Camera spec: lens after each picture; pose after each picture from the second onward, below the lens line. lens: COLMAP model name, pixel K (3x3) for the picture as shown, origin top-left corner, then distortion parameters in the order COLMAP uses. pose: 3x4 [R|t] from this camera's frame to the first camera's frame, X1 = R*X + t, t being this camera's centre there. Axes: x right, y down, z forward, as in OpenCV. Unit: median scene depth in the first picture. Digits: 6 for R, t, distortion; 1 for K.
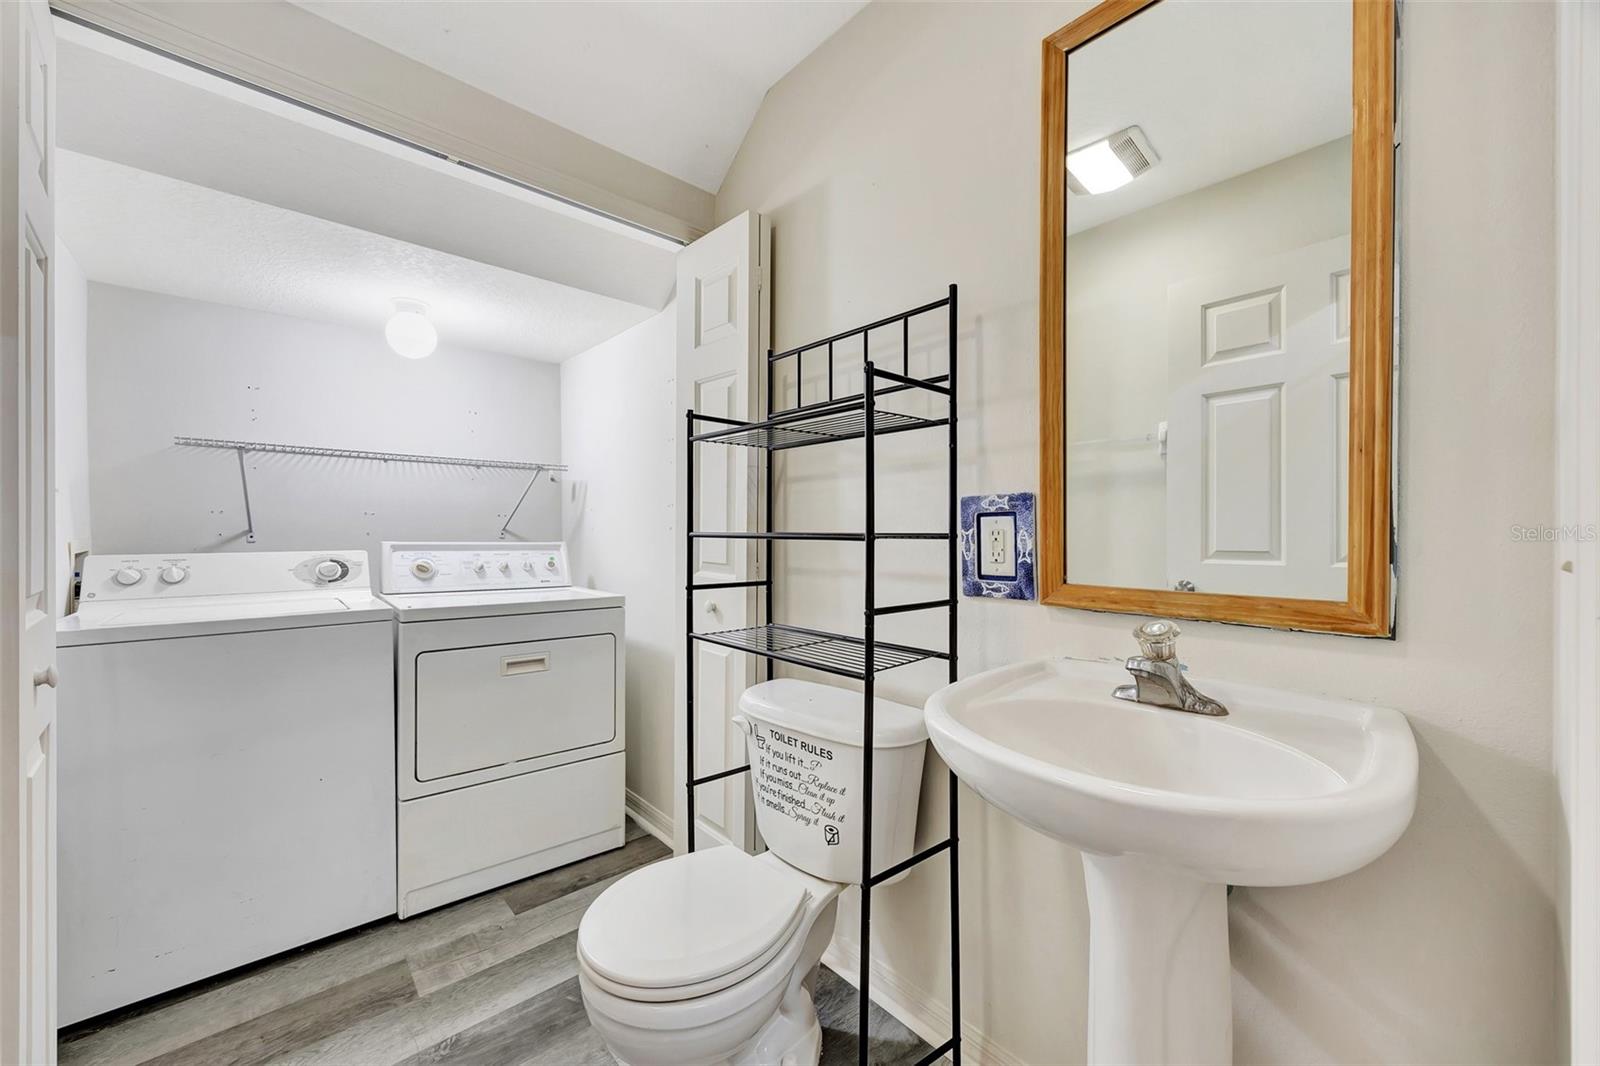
lens RADIAL K [[614.6, 0, 806.9], [0, 614.6, 536.9], [0, 0, 1]] dist [-0.003019, 0.000254]
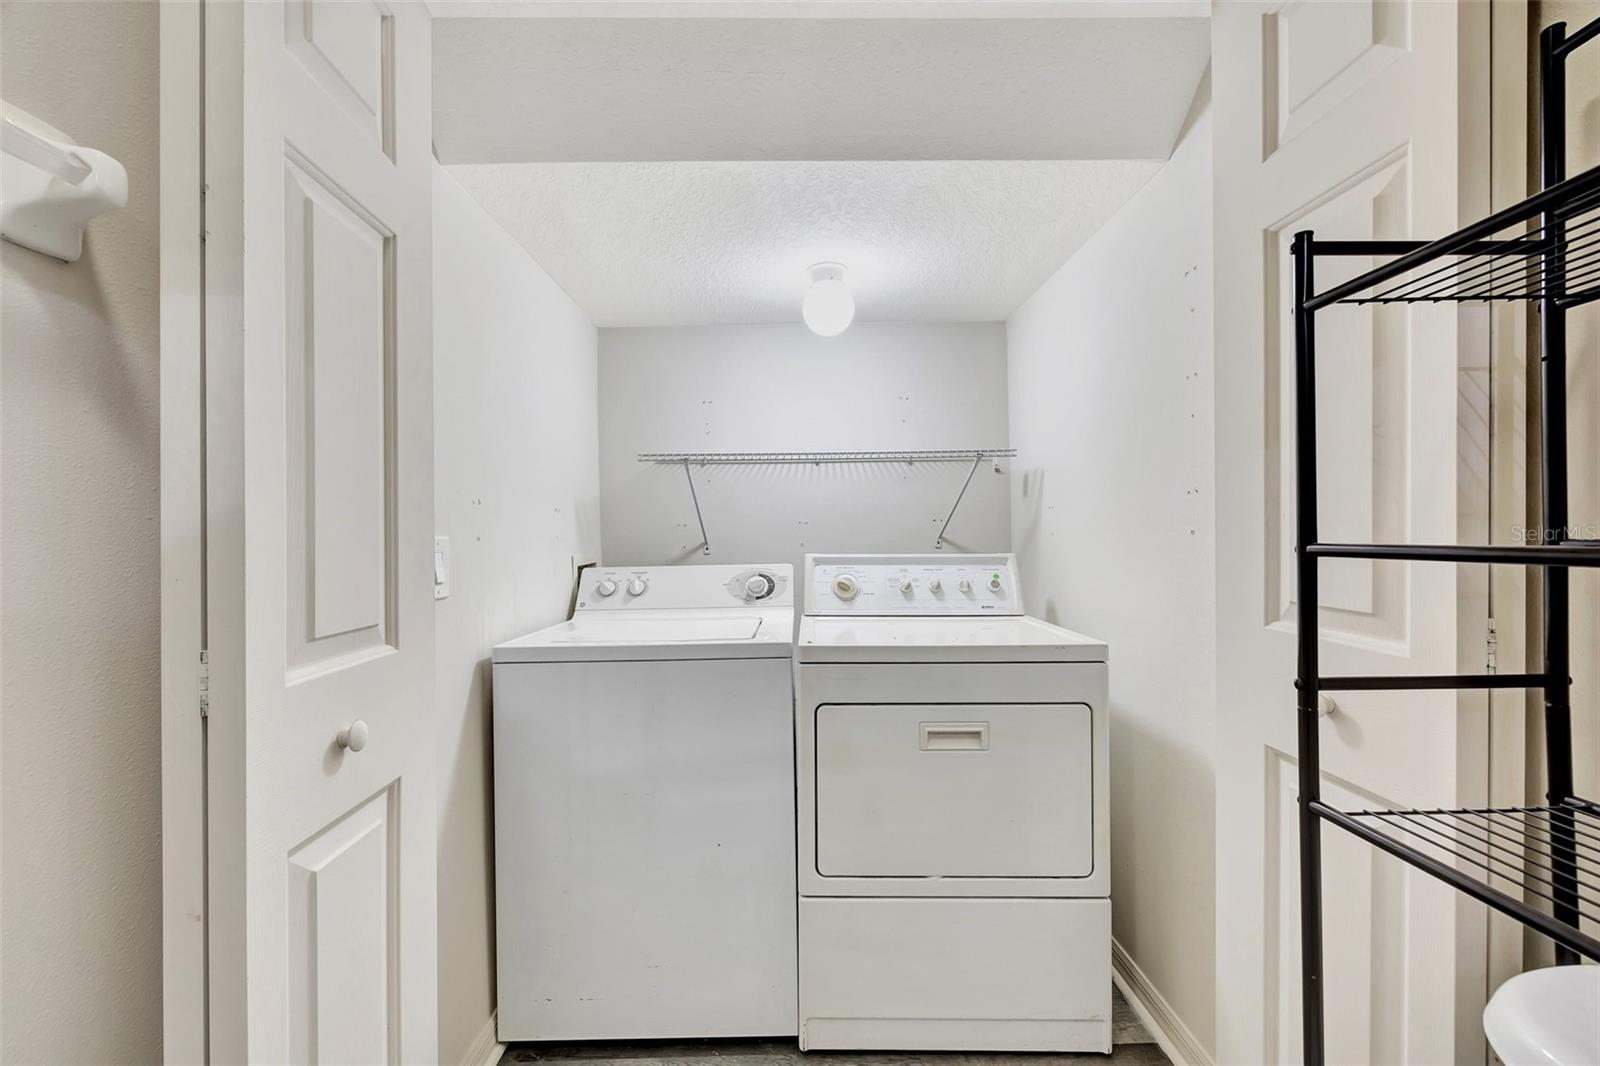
lens RADIAL K [[614.6, 0, 803.1], [0, 614.6, 540.5], [0, 0, 1]] dist [-0.003019, 0.000254]
pose [[0.751460, -0.010845, -0.659689, -0.123324], [0.010643, 0.999934, -0.004315, -0.007824], [0.659693, -0.003778, 0.751526, 0.351466]]
